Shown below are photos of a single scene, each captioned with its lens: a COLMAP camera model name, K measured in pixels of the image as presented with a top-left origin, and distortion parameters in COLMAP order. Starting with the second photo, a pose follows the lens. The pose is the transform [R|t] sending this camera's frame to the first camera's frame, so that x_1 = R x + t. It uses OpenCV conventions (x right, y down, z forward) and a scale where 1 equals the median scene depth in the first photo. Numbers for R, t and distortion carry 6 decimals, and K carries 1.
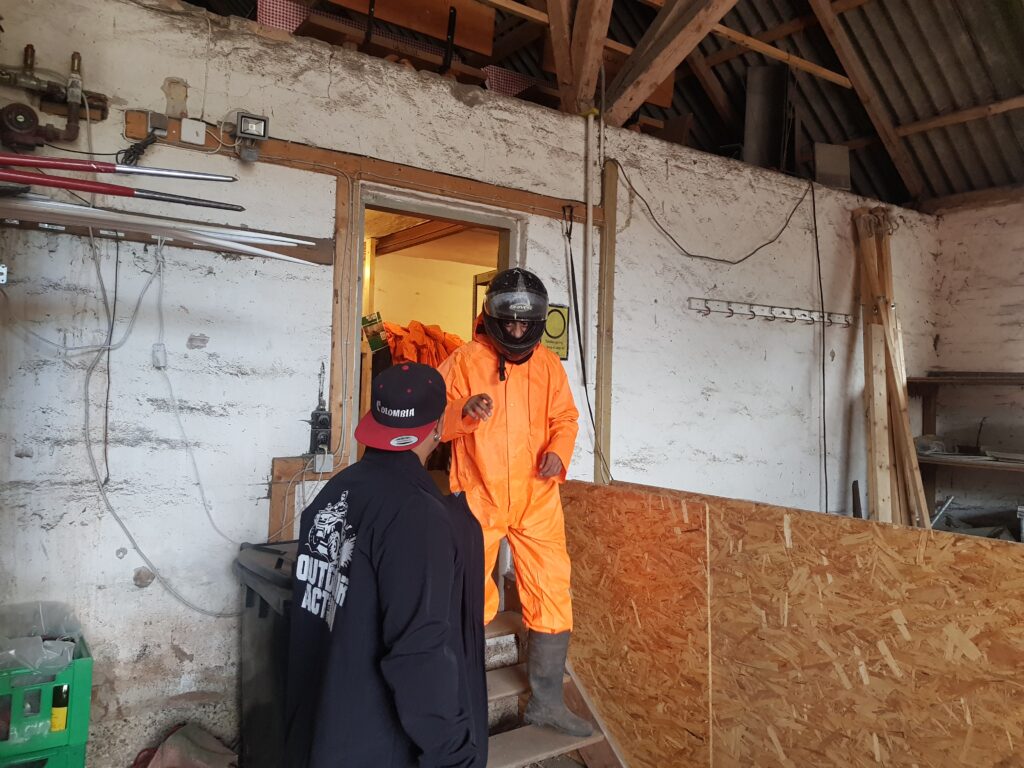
lens RADIAL K [[792.4, 0, 514.4], [0, 792.4, 362.5], [0, 0, 1]] dist [0.093894, -0.136304]
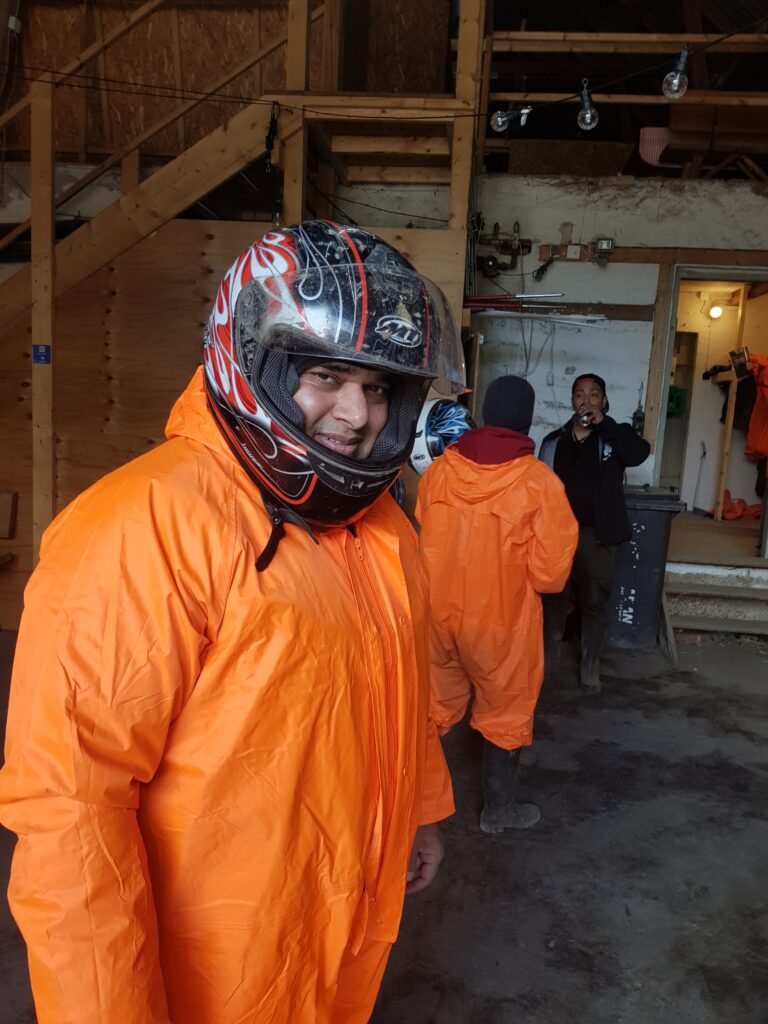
lens RADIAL K [[792.4, 0, 384.0], [0, 792.4, 512.0], [0, 0, 1]] dist [0.093894, -0.136304]
pose [[0.757952, 0.099434, -0.644688, 0.463413], [-0.009051, 0.989822, 0.142025, 0.036515], [0.652248, -0.101813, 0.751137, -0.644069]]
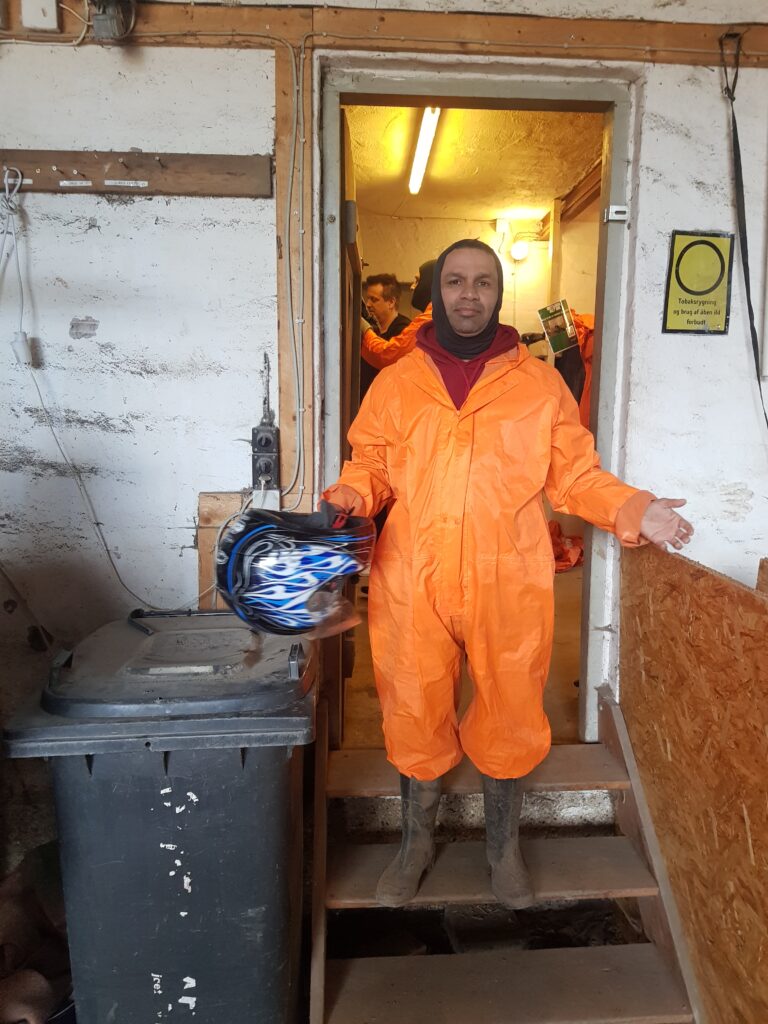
lens RADIAL K [[806.6, 0, 396.9], [0, 806.6, 504.1], [0, 0, 1]] dist [0.043173, -0.072235]
pose [[0.850346, 0.045681, -0.524238, 0.216896], [0.031686, 0.989973, 0.137660, 0.036572], [0.525270, -0.133670, 0.840371, 0.485808]]
